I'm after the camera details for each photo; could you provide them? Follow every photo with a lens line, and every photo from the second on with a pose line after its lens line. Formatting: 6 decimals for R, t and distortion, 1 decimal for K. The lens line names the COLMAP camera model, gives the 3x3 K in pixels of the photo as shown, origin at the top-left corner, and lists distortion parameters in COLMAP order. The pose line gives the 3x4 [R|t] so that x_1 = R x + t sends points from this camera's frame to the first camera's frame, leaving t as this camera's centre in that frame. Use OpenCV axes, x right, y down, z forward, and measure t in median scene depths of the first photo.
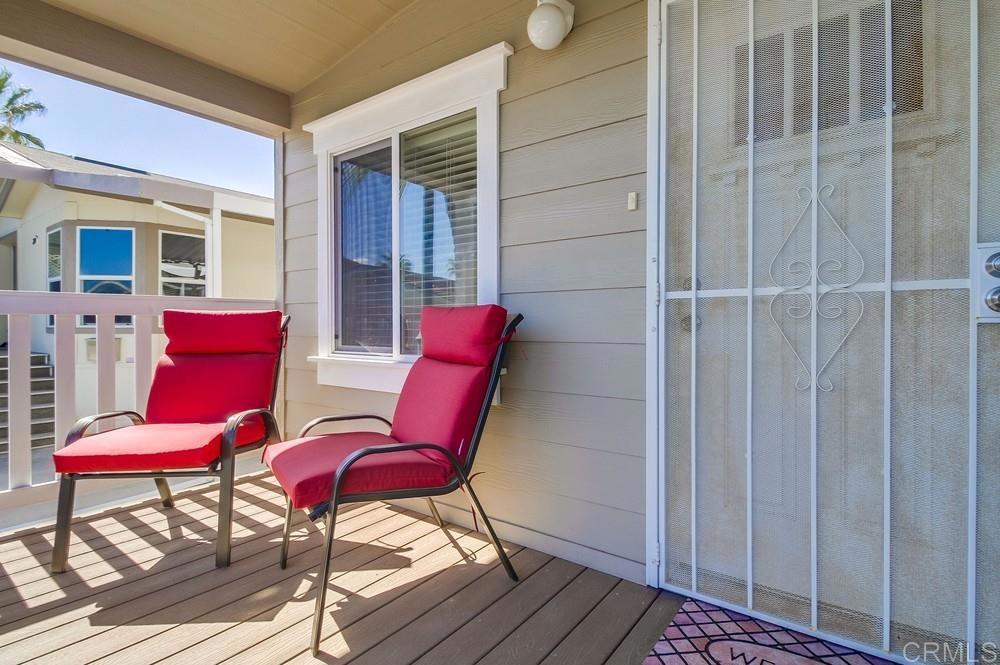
lens RADIAL K [[496.0, 0, 500.0], [0, 496.0, 332.5], [0, 0, 1]] dist [0.017607, -0.000749]
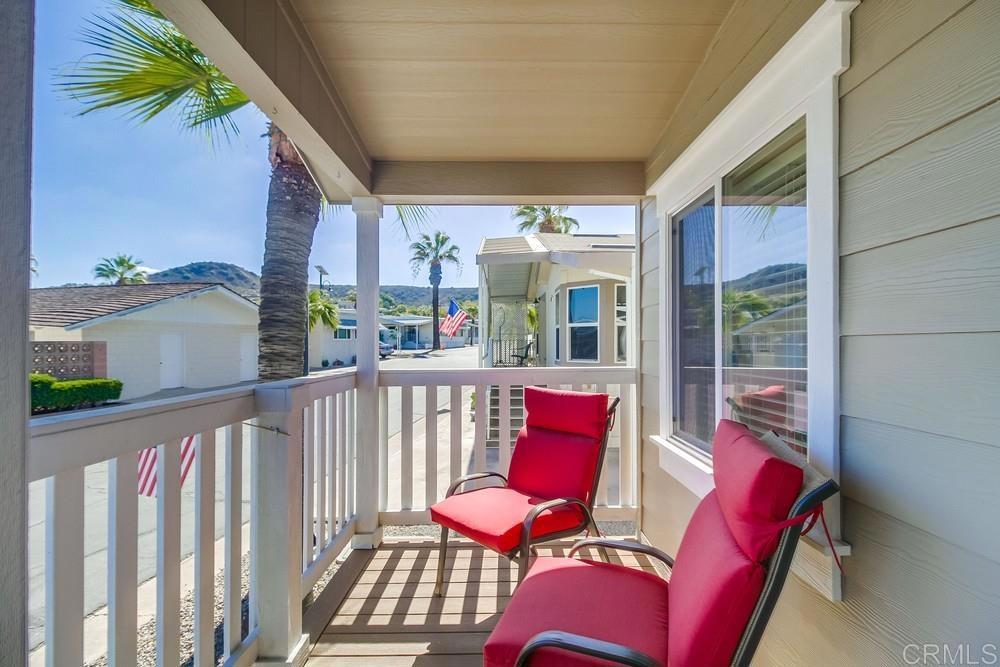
lens RADIAL K [[468.4, 0, 514.7], [0, 468.4, 349.7], [0, 0, 1]] dist [0.035544, -0.019969]
pose [[0.625408, 0.001735, -0.780296, 0.183229], [-0.002384, 0.999997, 0.000313, -0.142965], [0.780294, 0.001664, 0.625410, 0.311412]]
